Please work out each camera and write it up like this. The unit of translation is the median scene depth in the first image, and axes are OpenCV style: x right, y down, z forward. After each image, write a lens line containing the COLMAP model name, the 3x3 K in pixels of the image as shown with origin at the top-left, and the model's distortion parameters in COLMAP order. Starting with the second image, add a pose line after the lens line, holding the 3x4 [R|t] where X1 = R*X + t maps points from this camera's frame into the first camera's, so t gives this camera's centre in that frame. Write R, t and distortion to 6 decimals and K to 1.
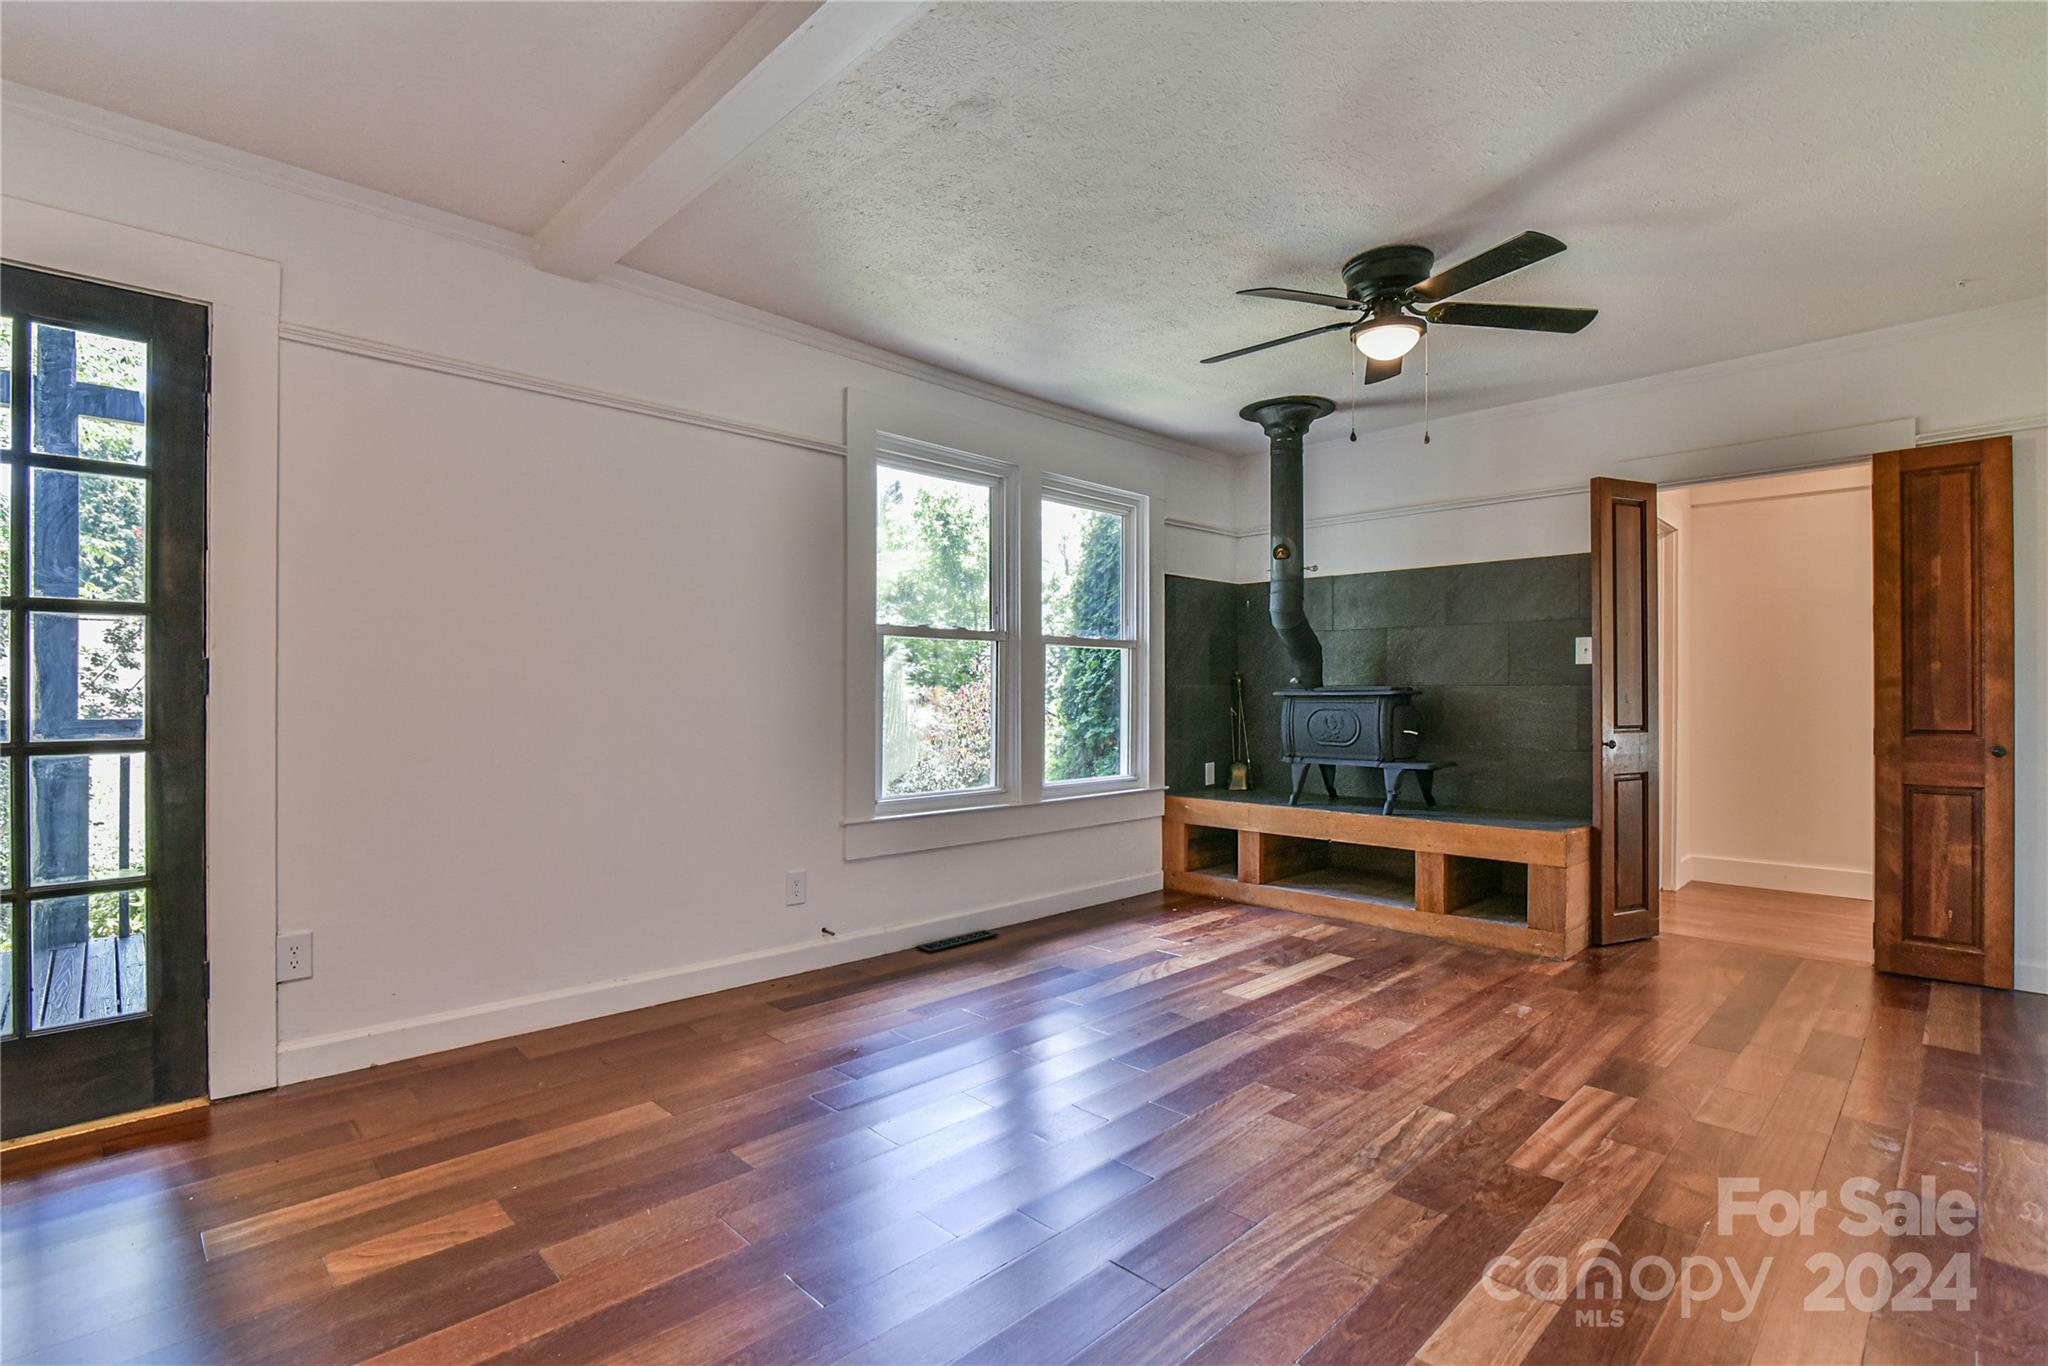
lens RADIAL K [[946.8, 0, 1022.5], [0, 946.8, 694.0], [0, 0, 1]] dist [-0.017124, -0.000123]
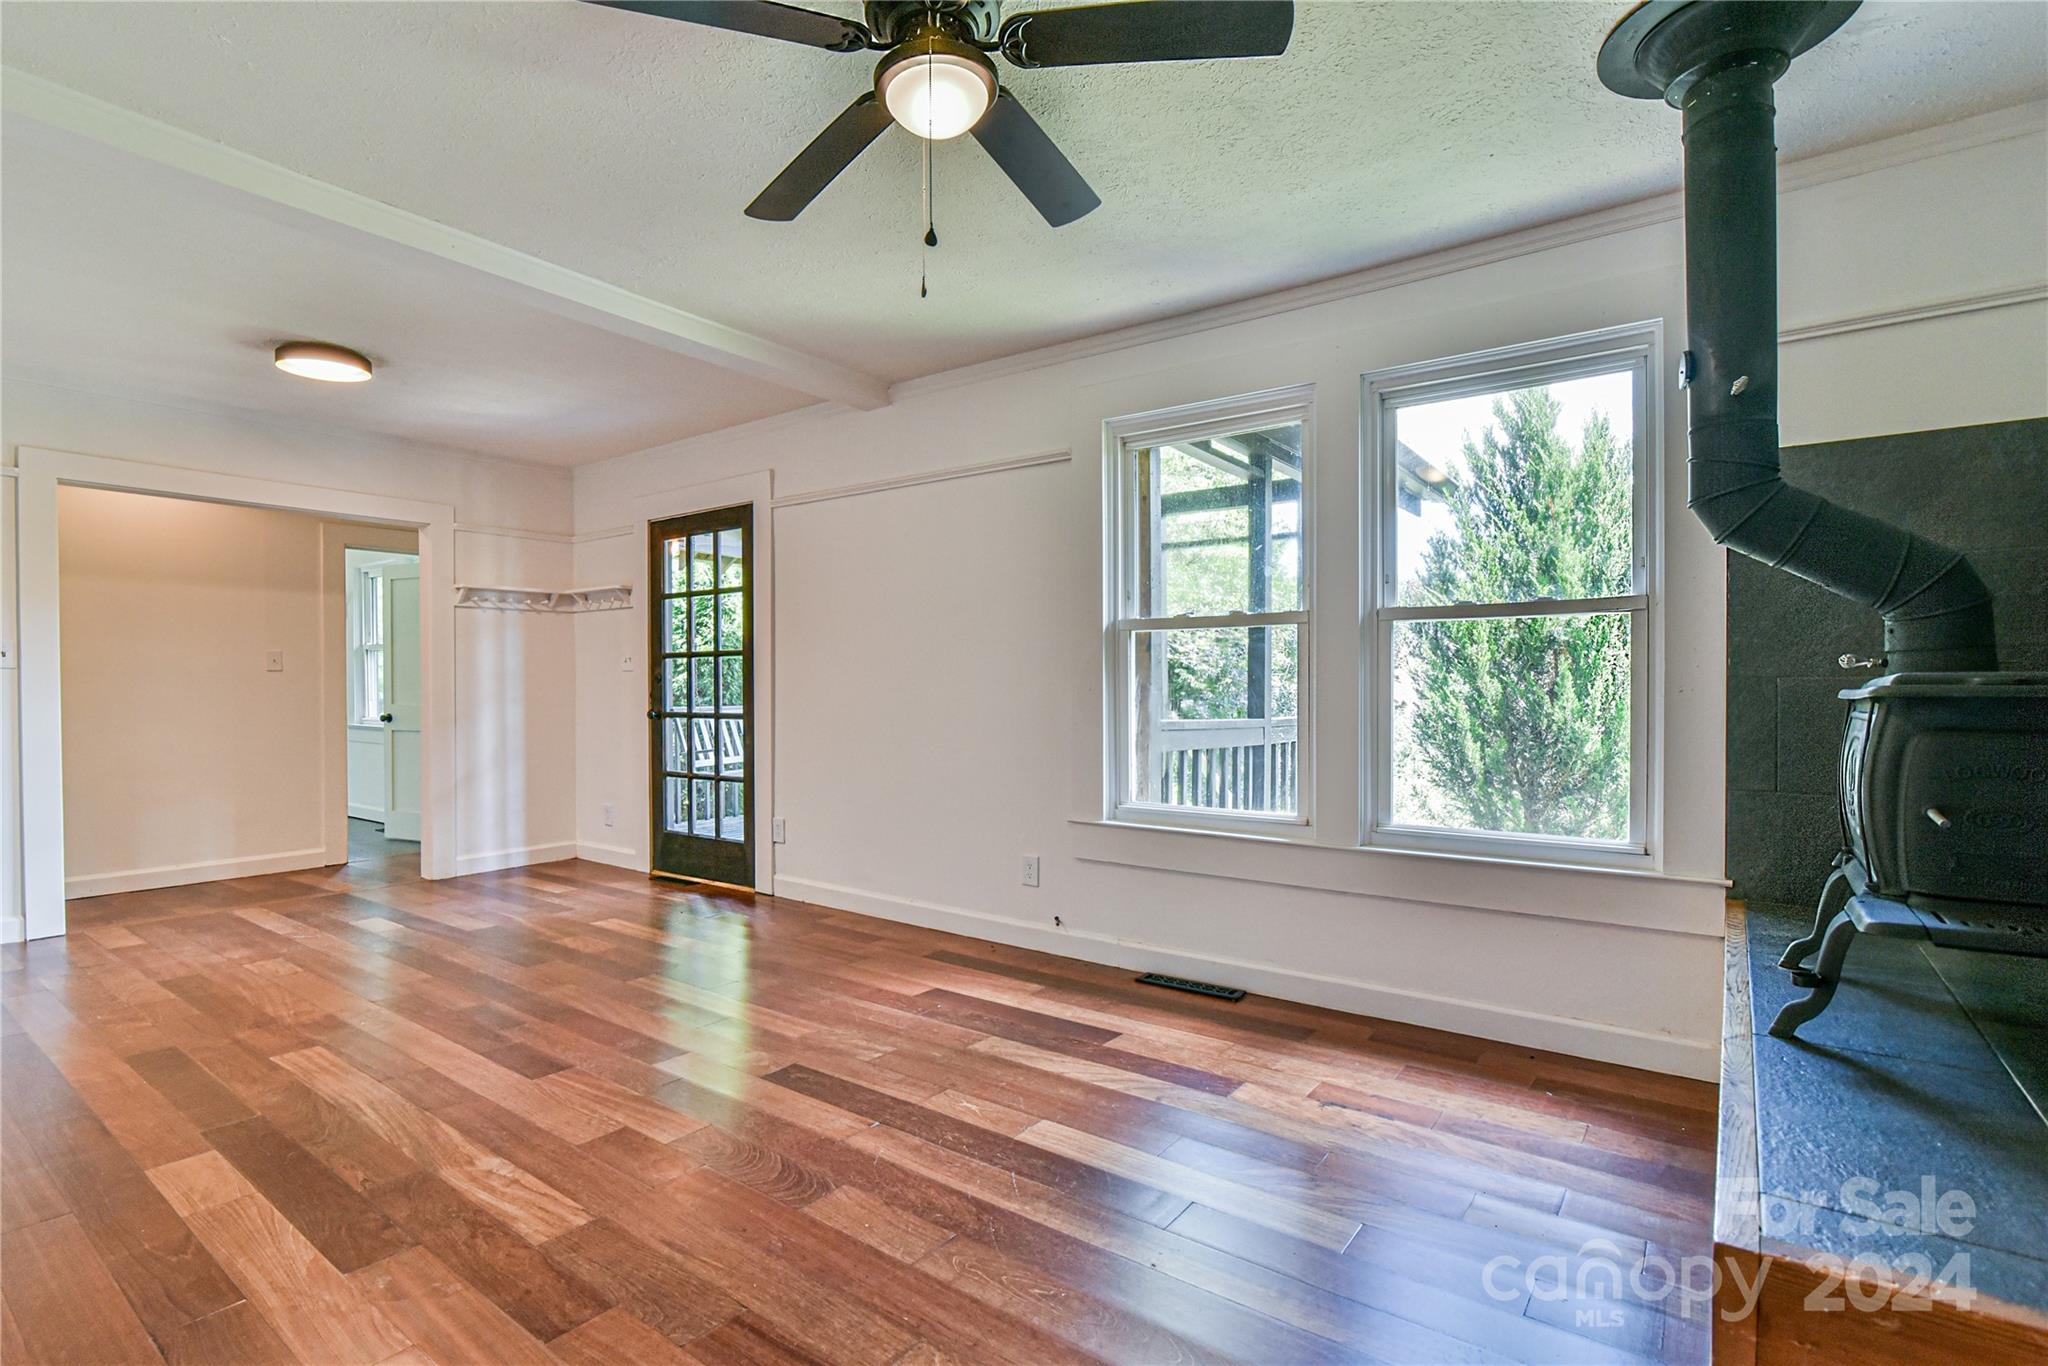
lens RADIAL K [[946.8, 0, 1031.0], [0, 946.8, 688.5], [0, 0, 1]] dist [-0.017124, -0.000123]
pose [[0.174053, -0.005782, -0.984719, 0.728688], [-0.001988, 0.999979, -0.006223, 0.001860], [0.984734, 0.003041, 0.174038, 0.705327]]
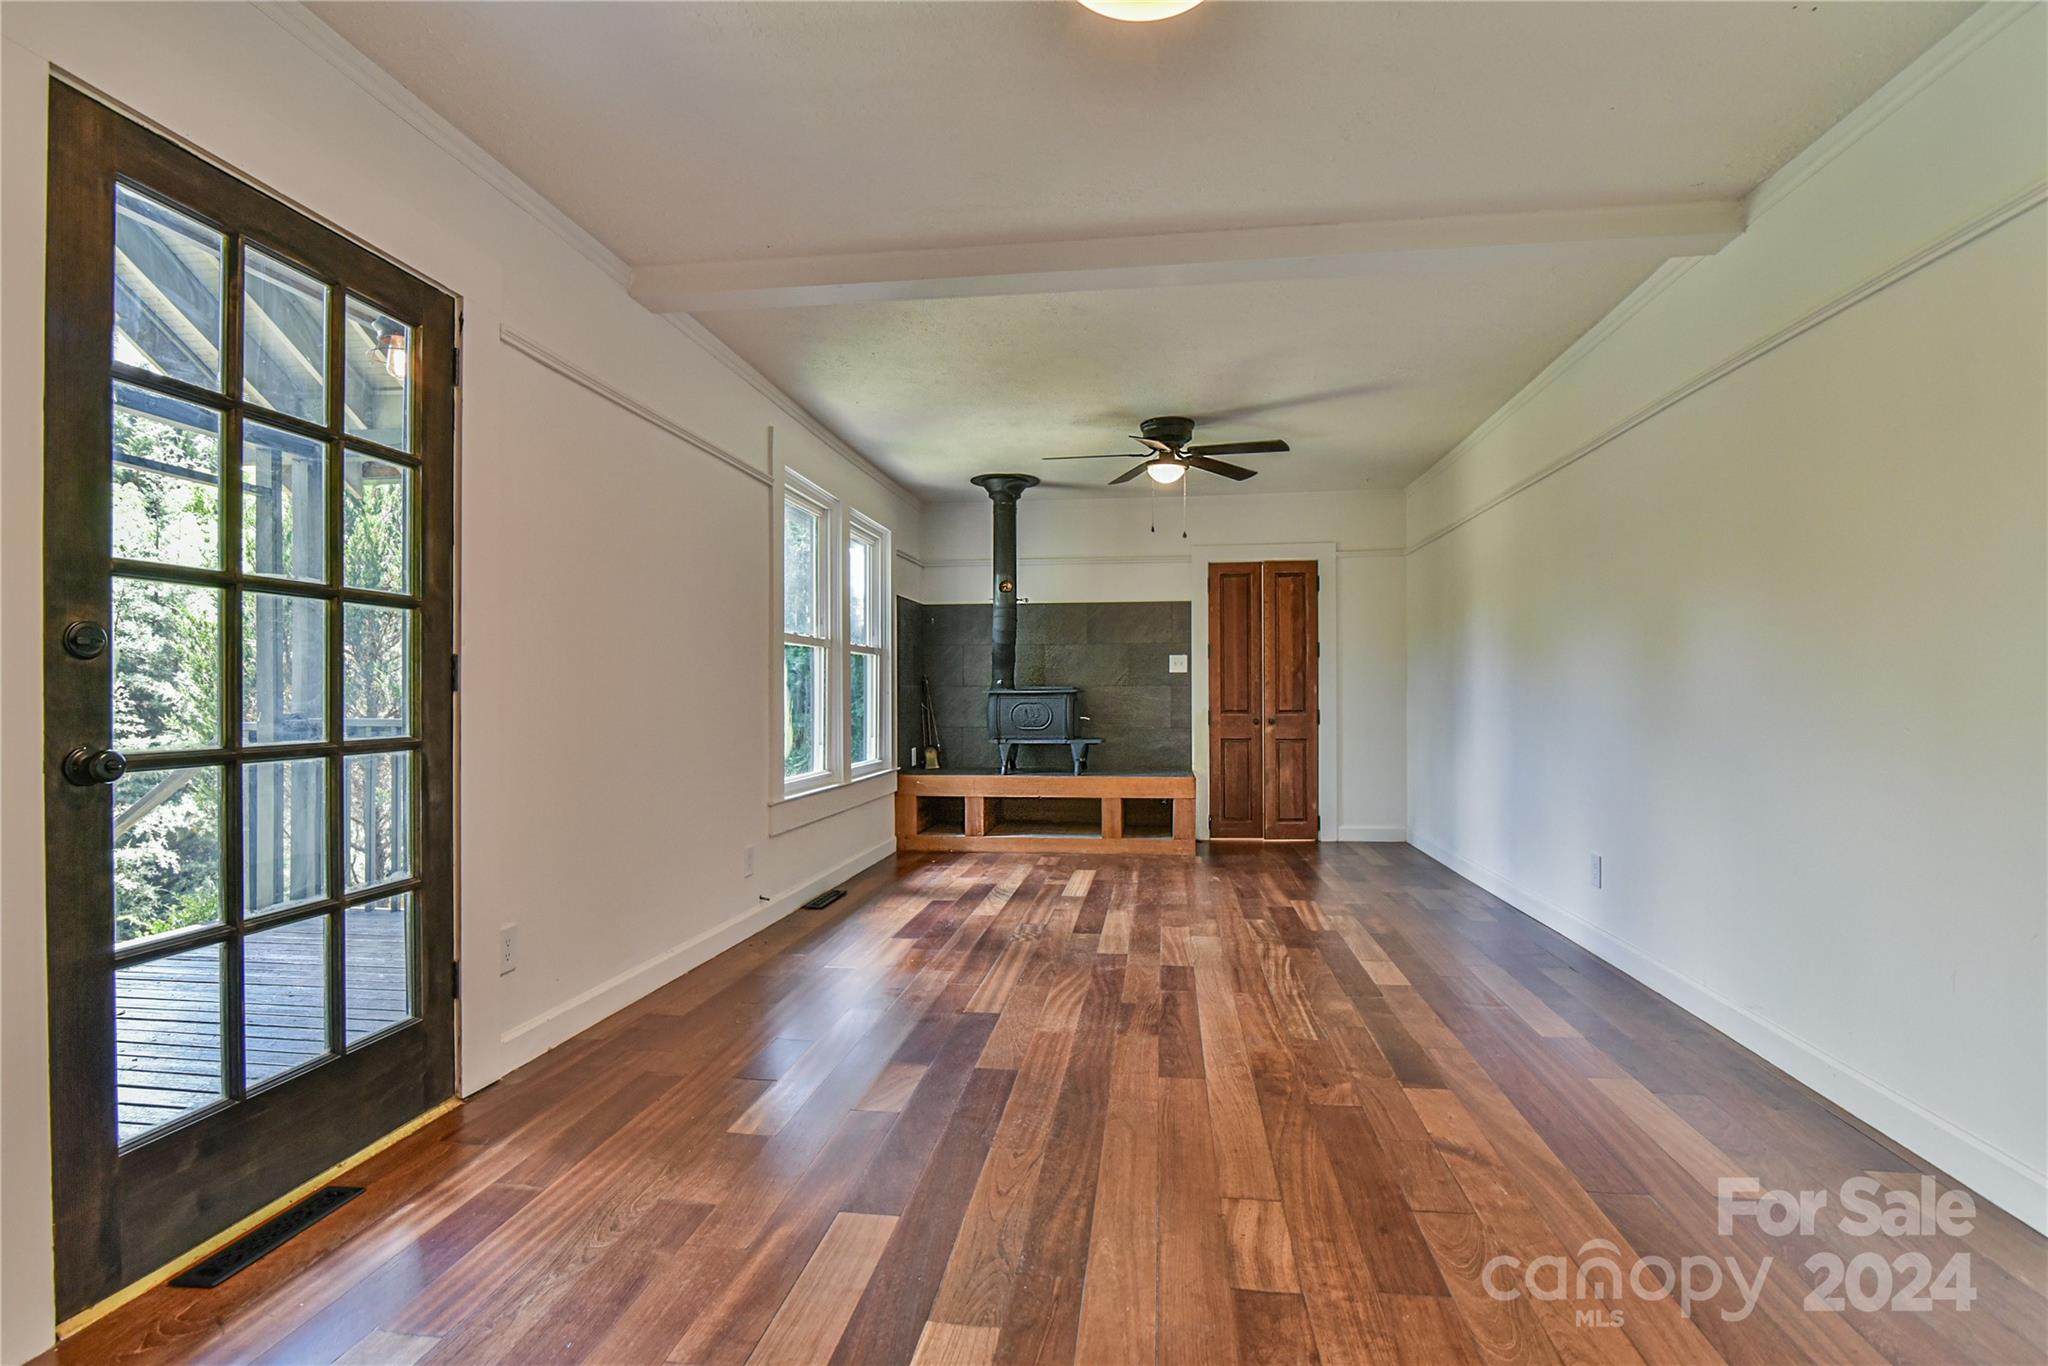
lens RADIAL K [[946.8, 0, 1036.6], [0, 946.8, 689.2], [0, 0, 1]] dist [-0.017124, -0.000123]
pose [[0.784946, -0.000060, 0.619564, -0.572228], [0.004944, 0.999969, -0.006167, 0.004956], [-0.619544, 0.007904, 0.784922, -0.094799]]
